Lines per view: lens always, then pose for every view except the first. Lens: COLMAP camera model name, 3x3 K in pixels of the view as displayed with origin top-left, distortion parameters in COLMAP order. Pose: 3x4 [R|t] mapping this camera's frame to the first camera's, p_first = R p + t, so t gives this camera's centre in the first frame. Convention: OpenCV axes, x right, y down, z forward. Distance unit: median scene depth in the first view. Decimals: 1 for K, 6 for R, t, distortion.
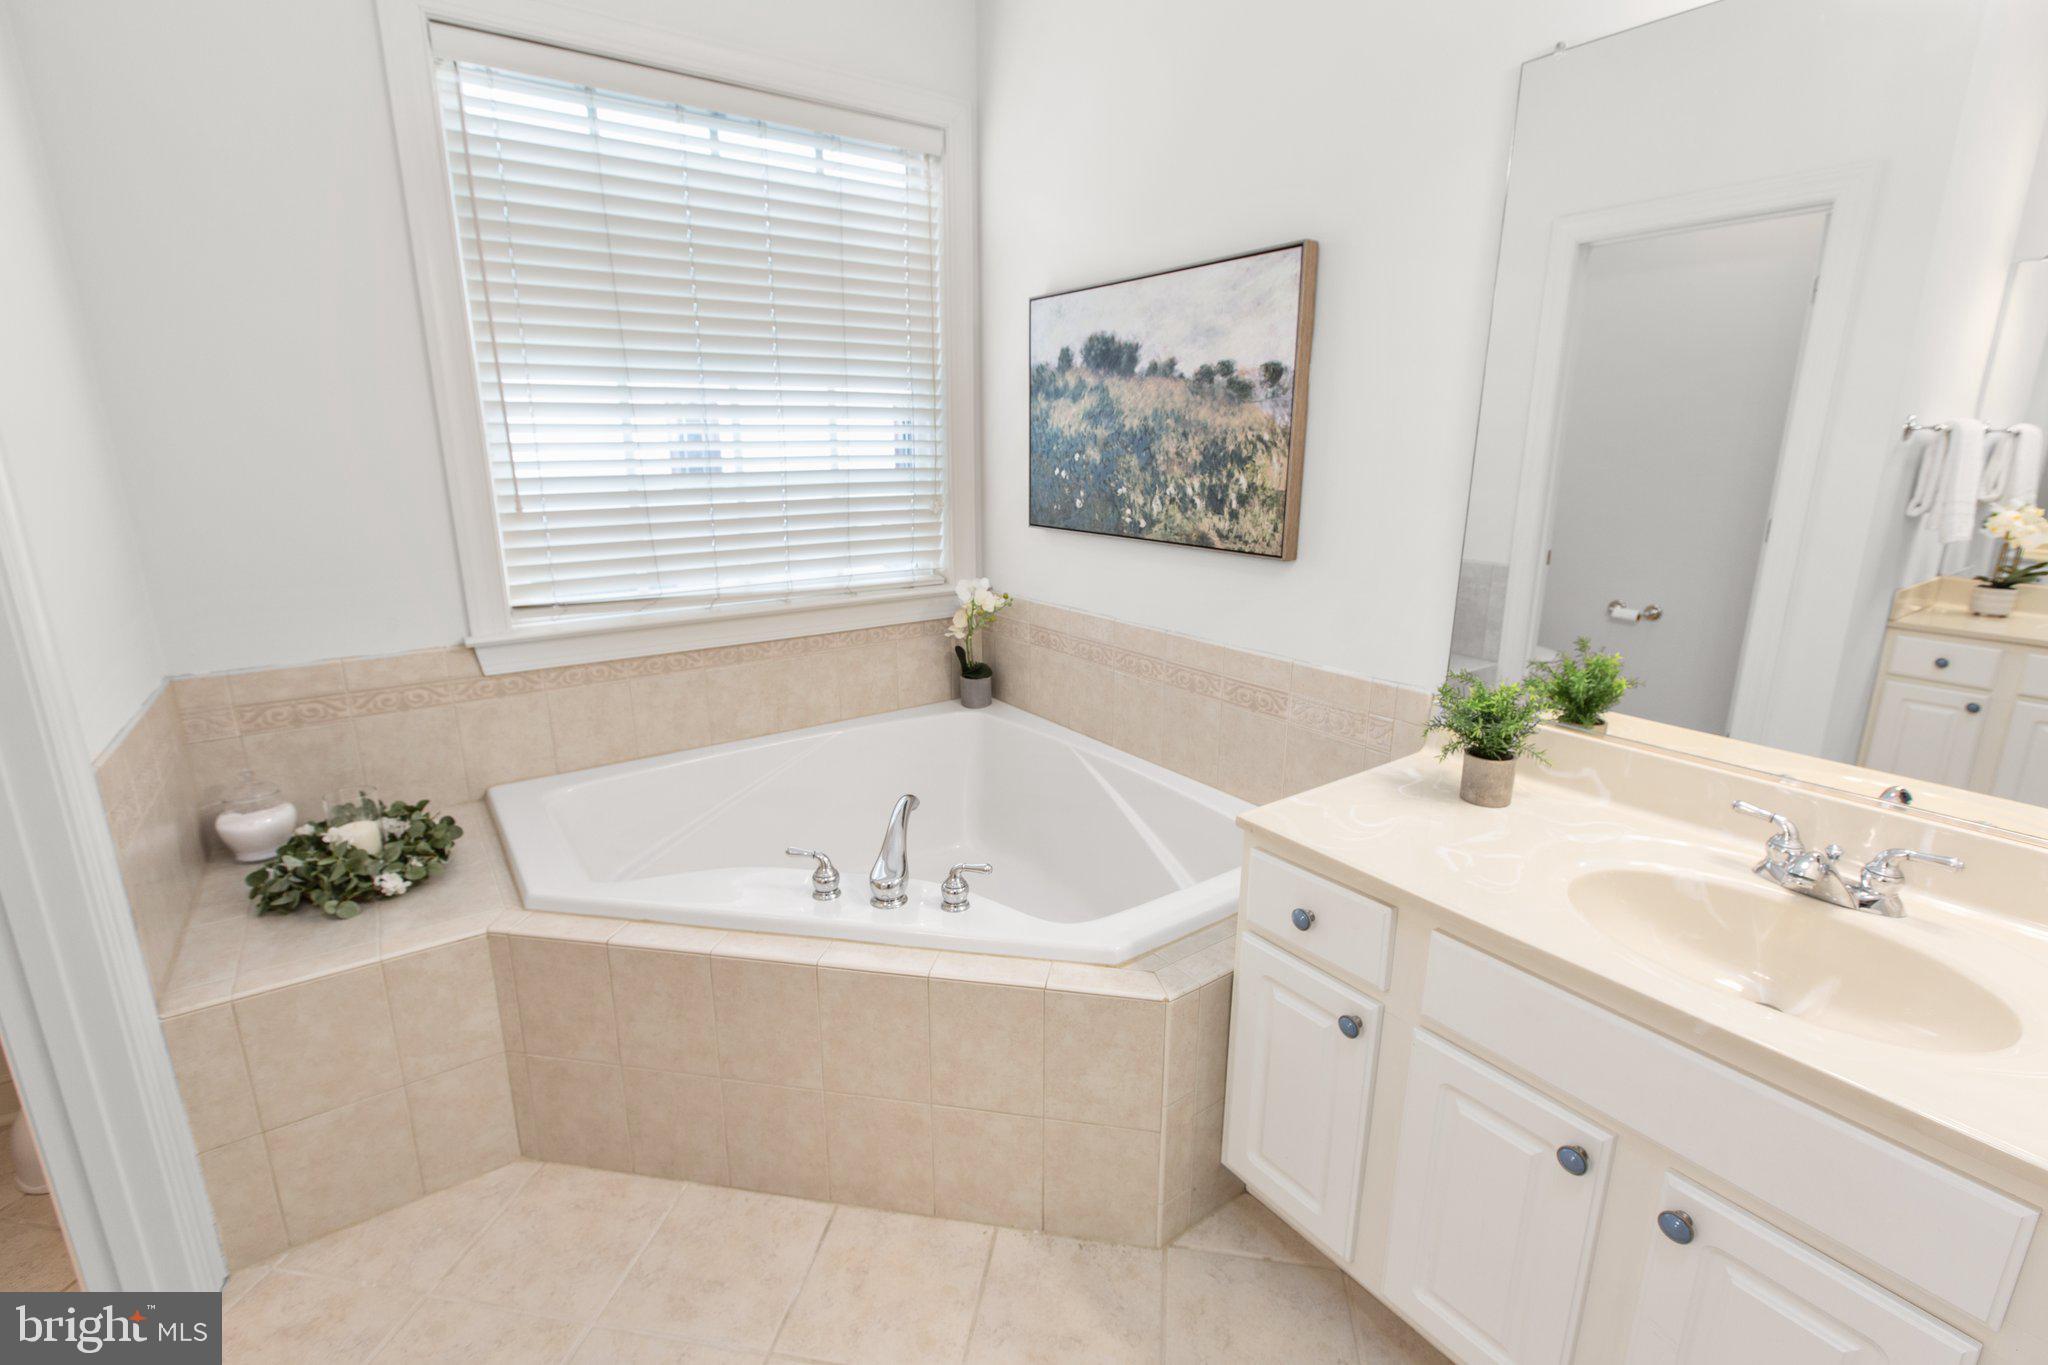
lens RADIAL K [[919.9, 0, 1020.1], [0, 919.9, 680.4], [0, 0, 1]] dist [-0.000917, 0.001229]
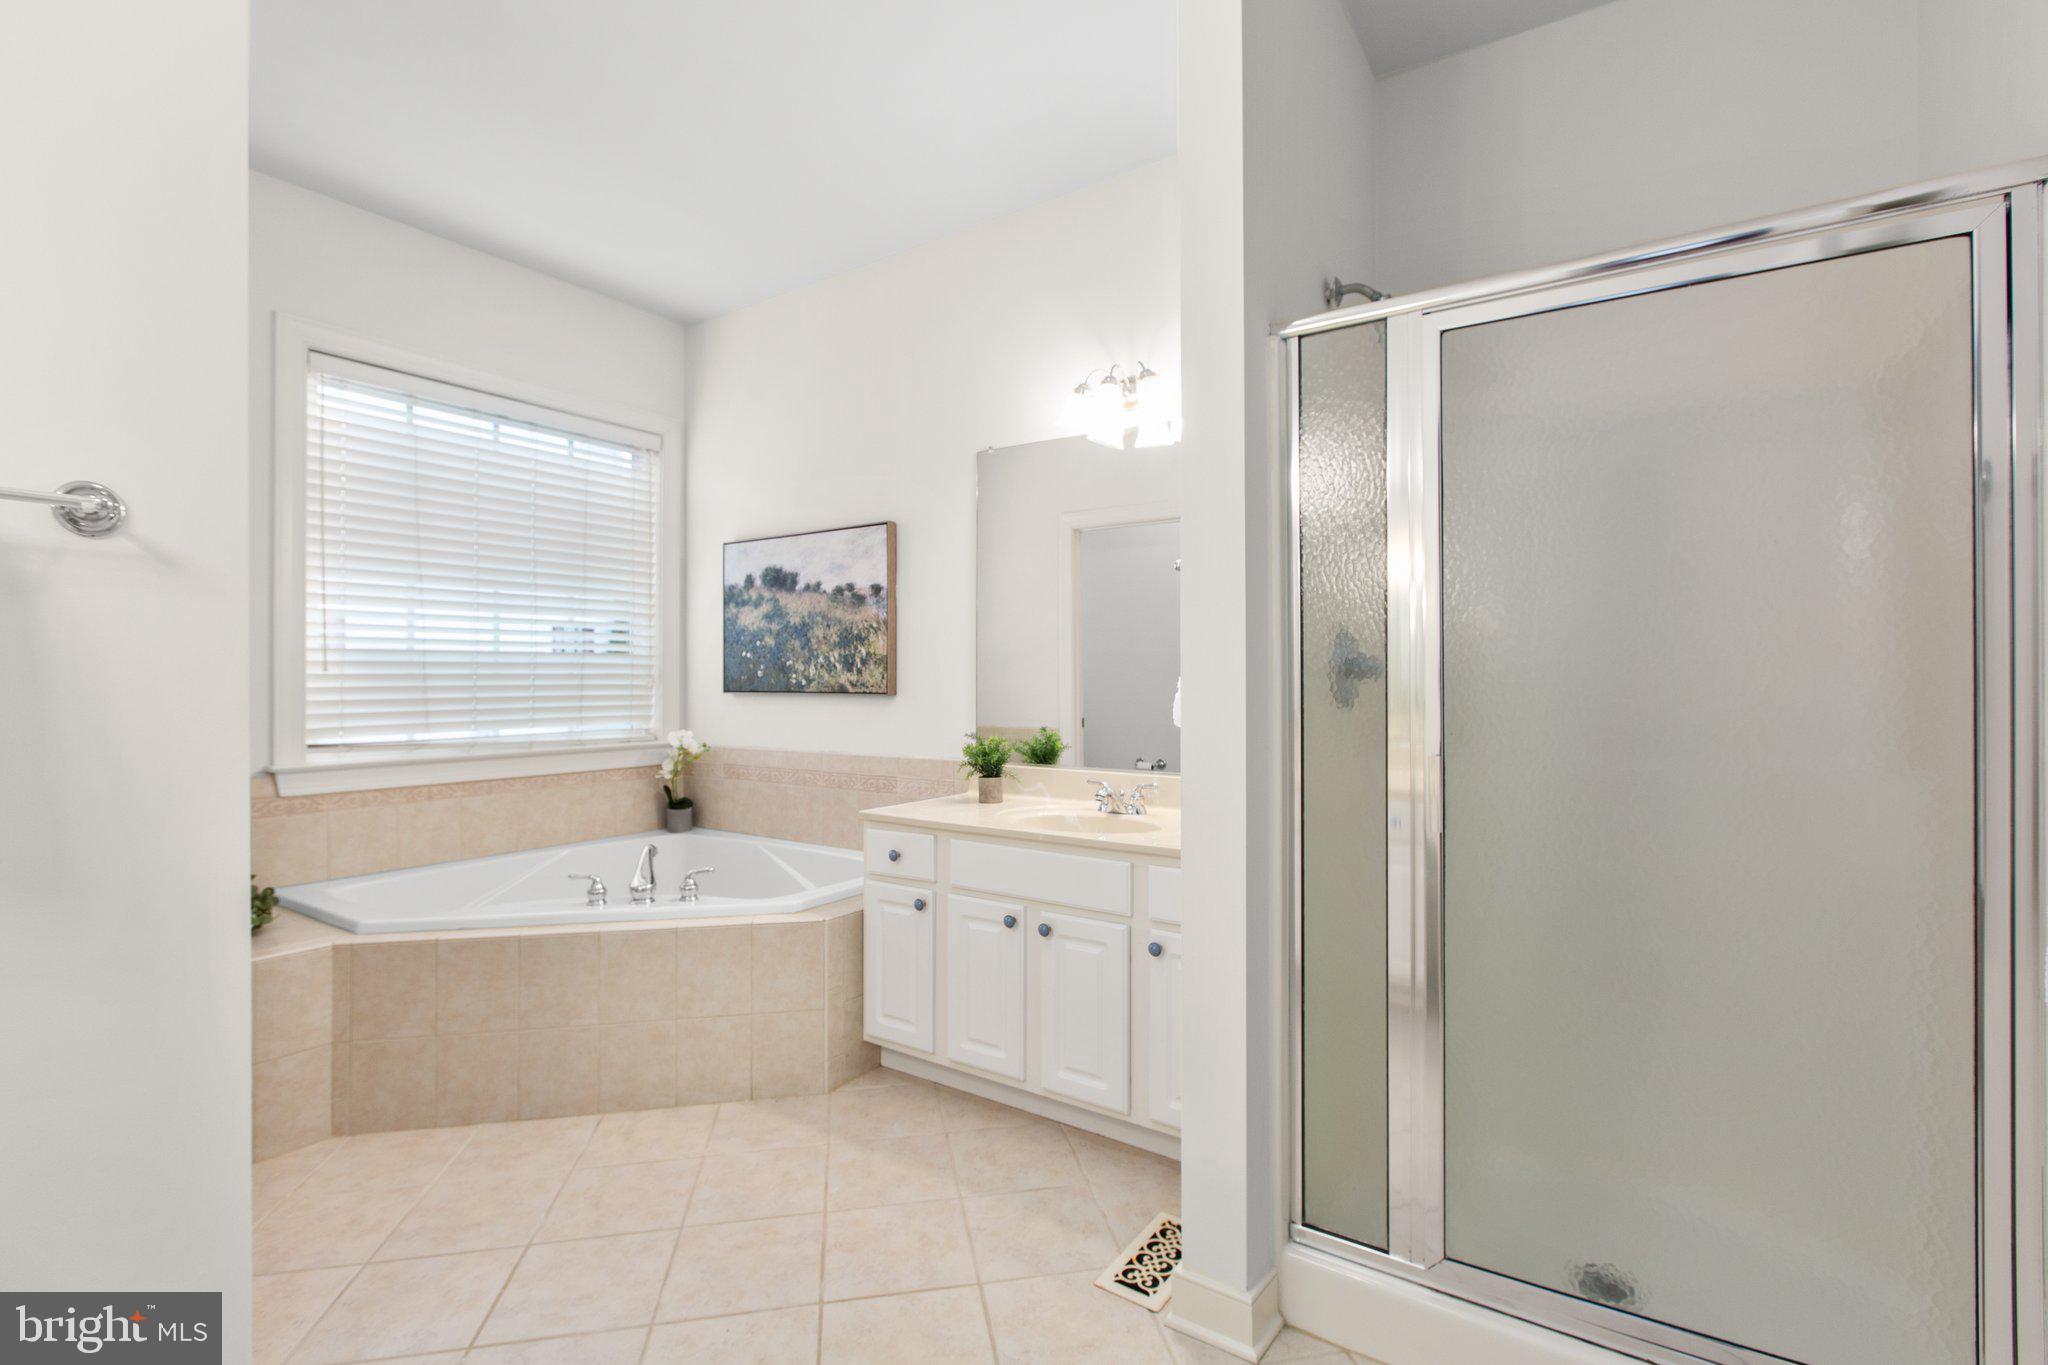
lens RADIAL K [[919.9, 0, 1029.2], [0, 919.9, 680.4], [0, 0, 1]] dist [-0.000917, 0.001229]
pose [[0.934686, -0.000646, 0.355474, -0.069311], [0.090215, 0.967689, -0.235454, 0.248500], [-0.343837, 0.252144, 0.904544, -0.588248]]
